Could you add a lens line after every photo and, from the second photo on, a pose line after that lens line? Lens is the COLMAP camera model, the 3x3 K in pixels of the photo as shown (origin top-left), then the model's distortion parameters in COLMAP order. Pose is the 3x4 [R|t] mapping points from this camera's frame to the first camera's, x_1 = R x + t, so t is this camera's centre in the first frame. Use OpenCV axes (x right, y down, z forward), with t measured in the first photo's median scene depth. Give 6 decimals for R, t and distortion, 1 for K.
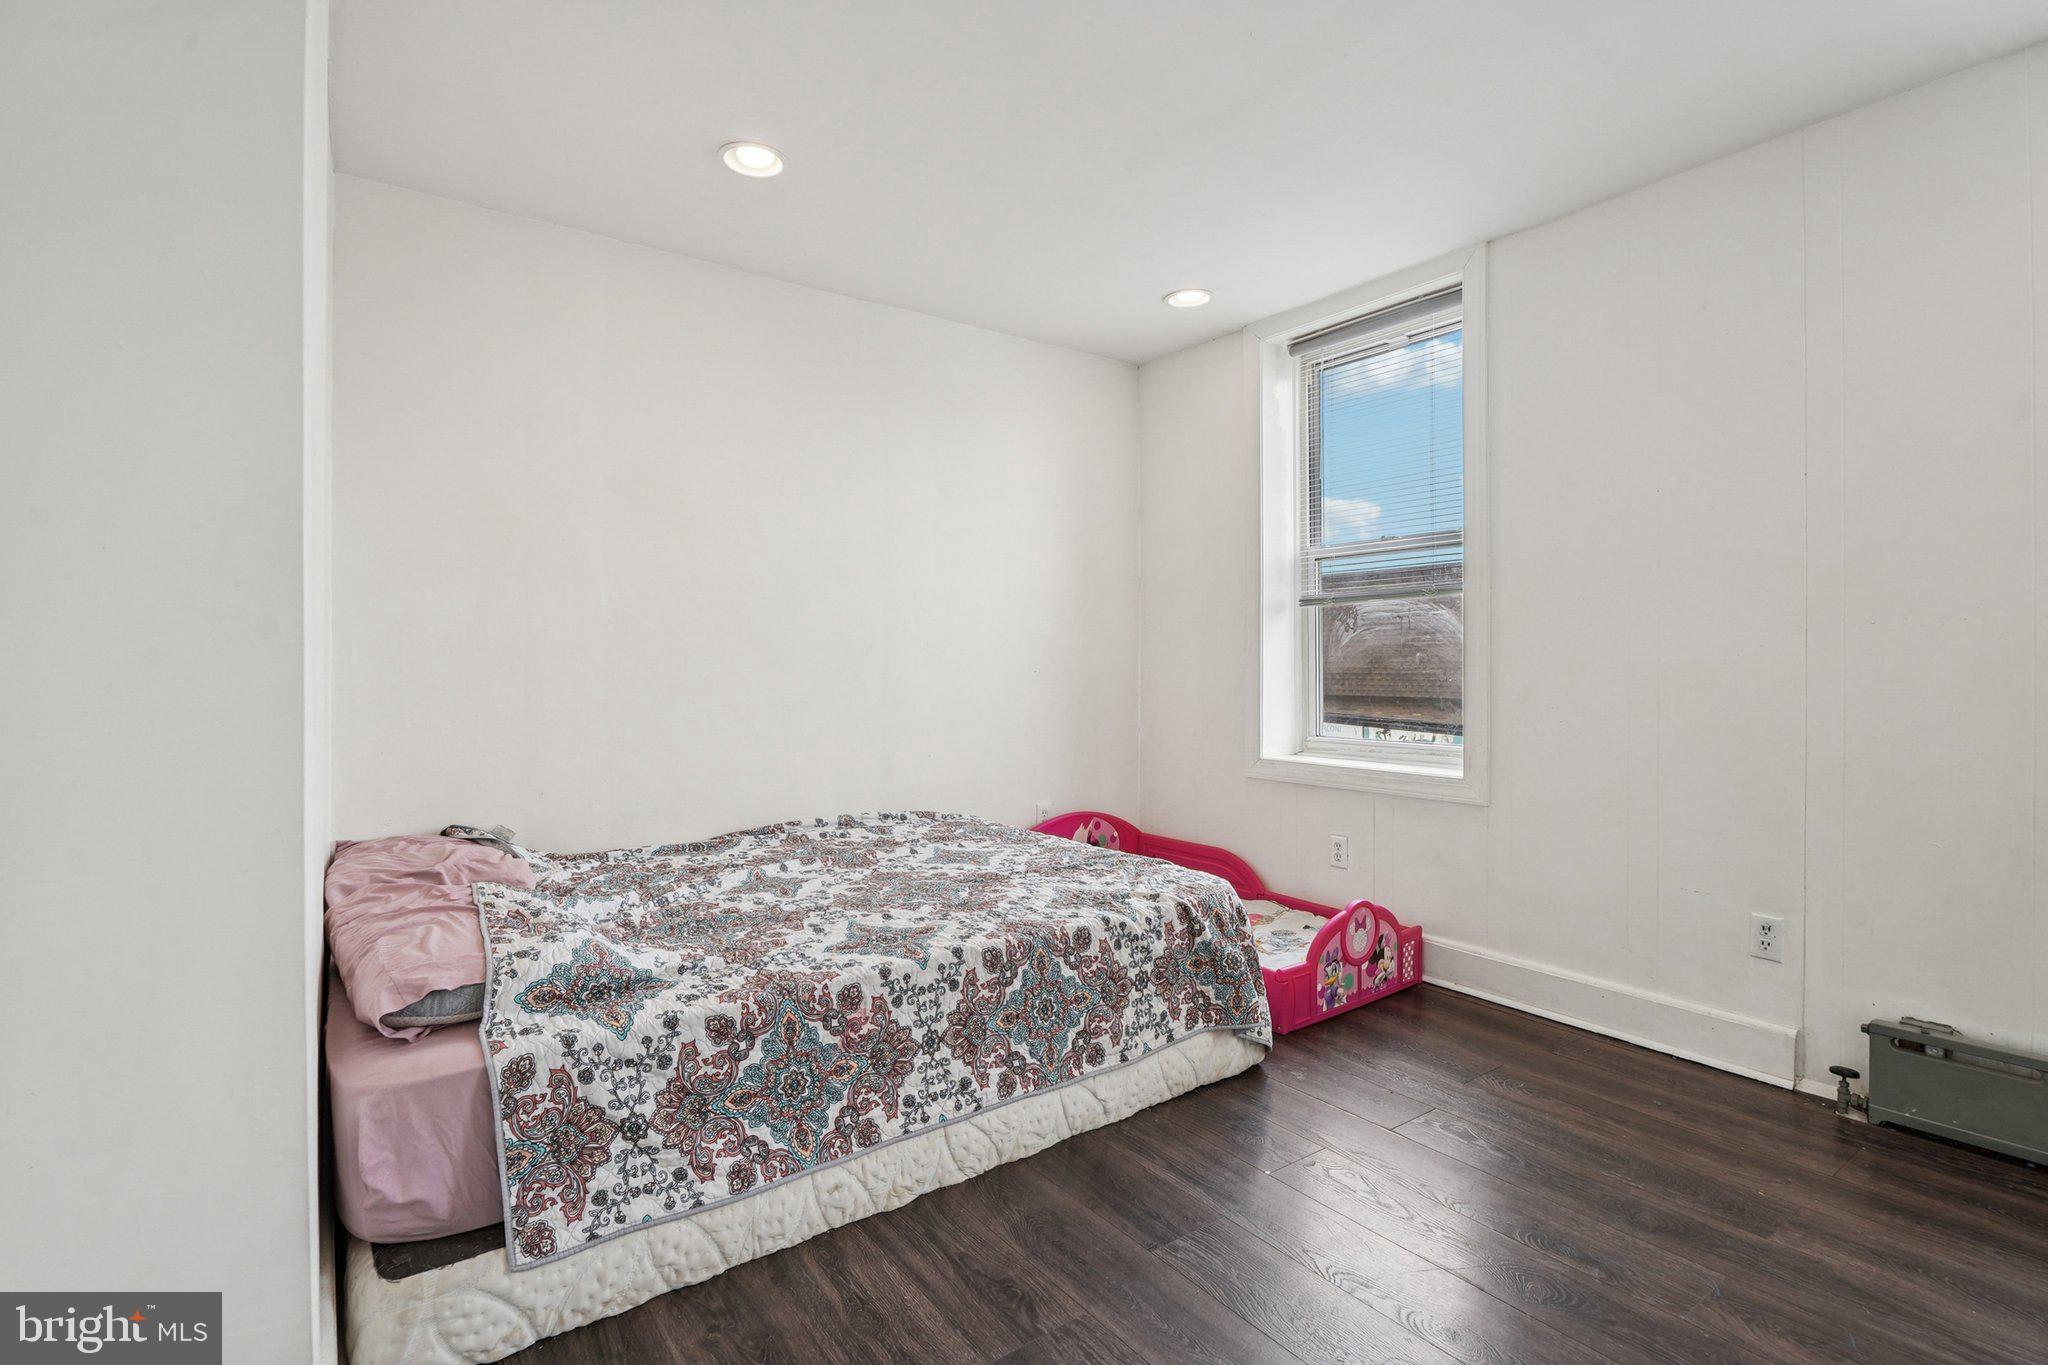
lens RADIAL K [[925.0, 0, 1014.9], [0, 925.0, 668.2], [0, 0, 1]] dist [-0.000557, -0.002142]
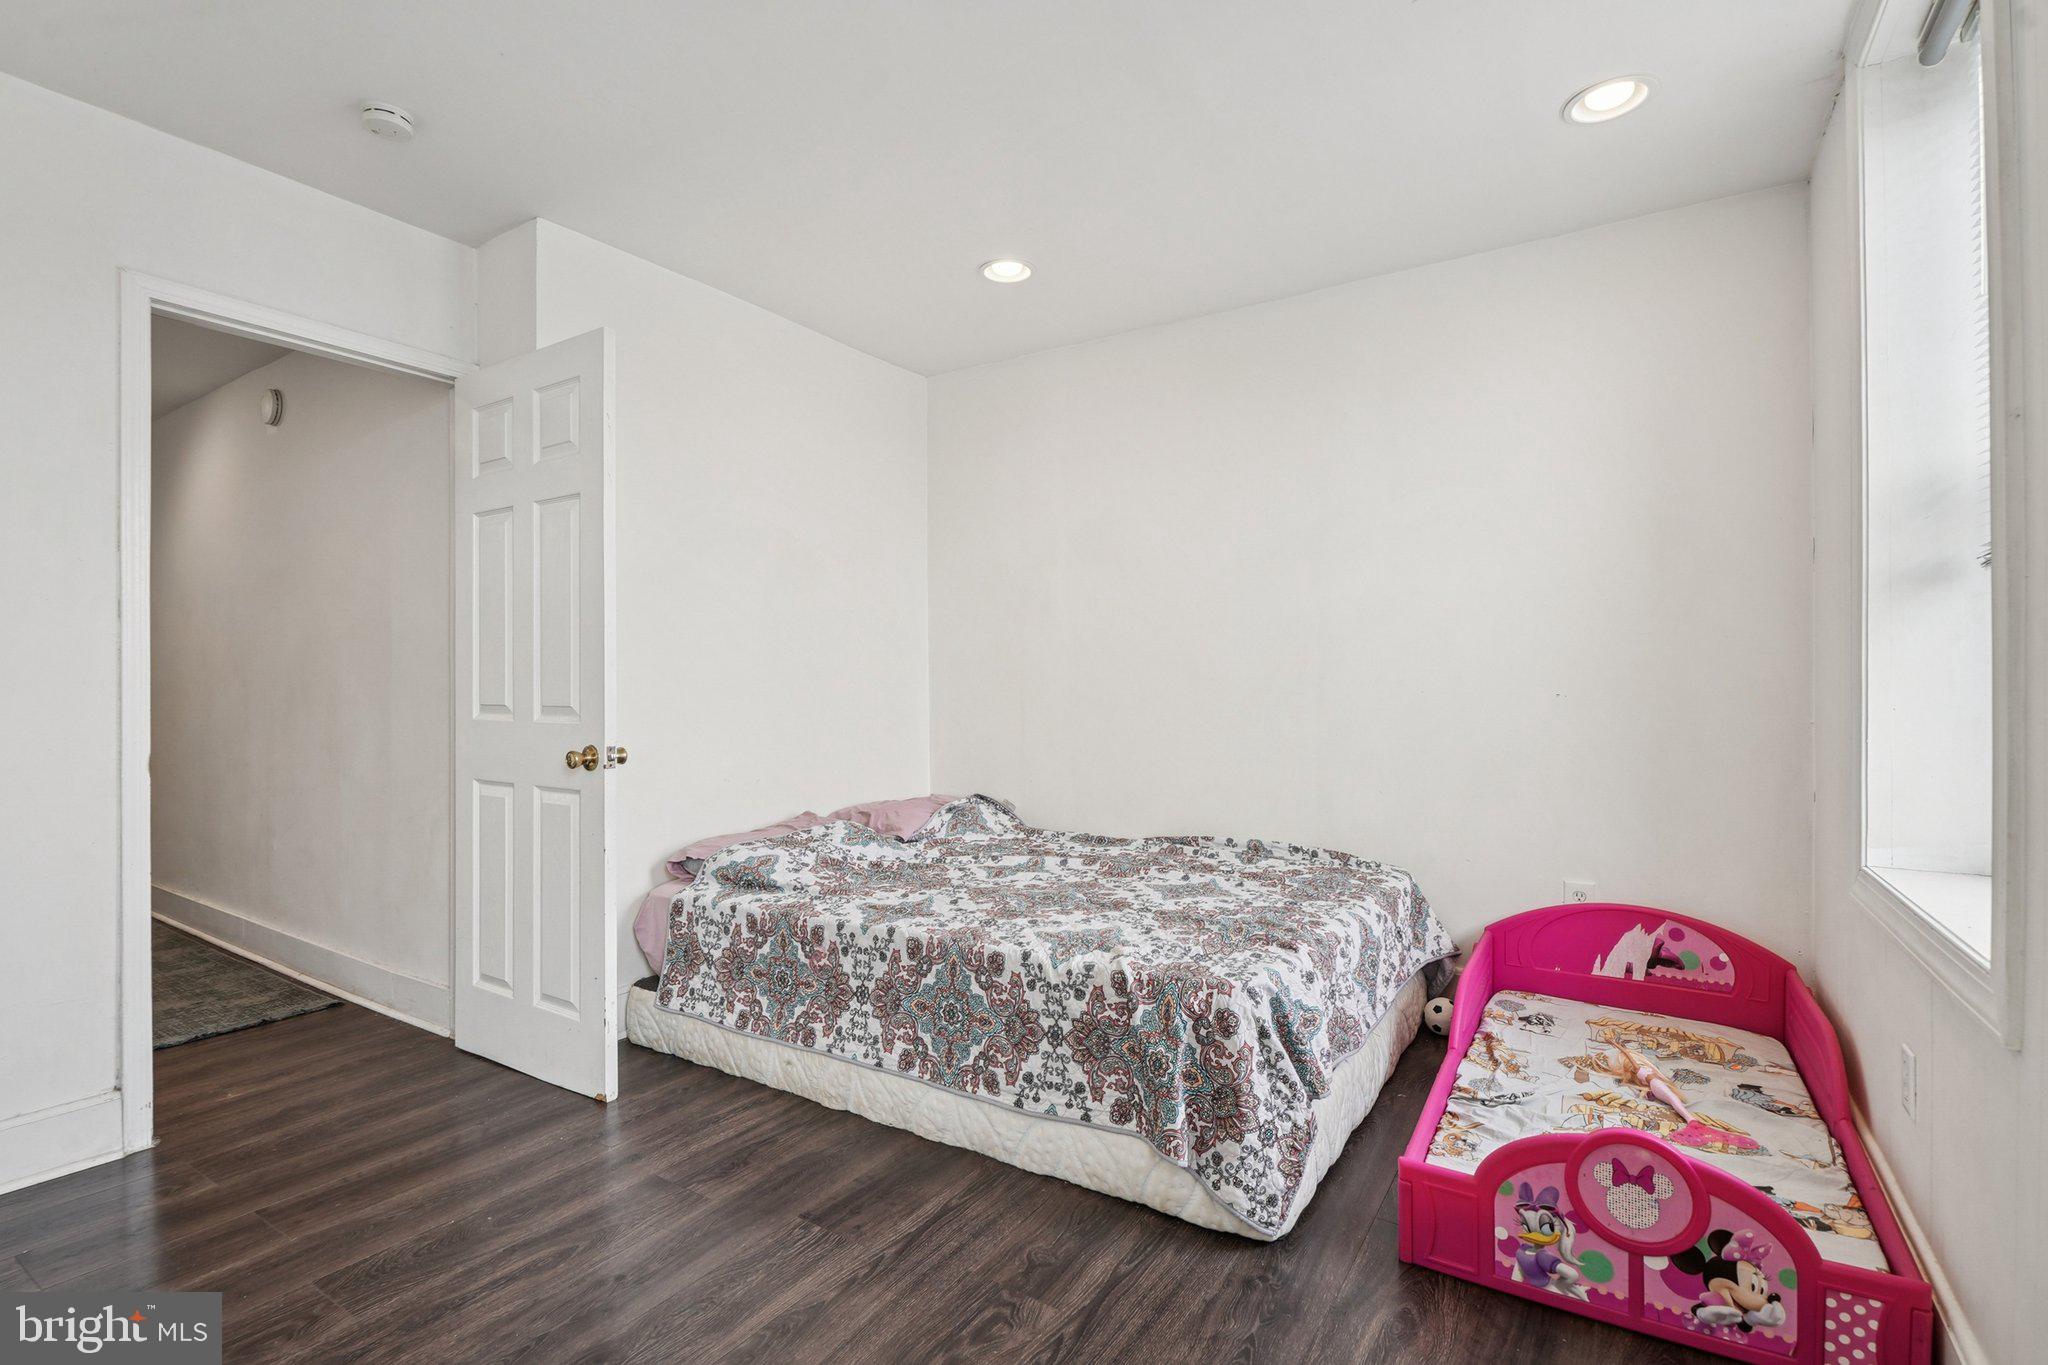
lens RADIAL K [[925.0, 0, 1017.9], [0, 925.0, 686.0], [0, 0, 1]] dist [-0.000557, -0.002142]
pose [[0.383849, 0.005187, -0.923381, 0.982065], [-0.003211, 0.999986, 0.004283, -0.009879], [0.923390, 0.001321, 0.383860, 0.630067]]
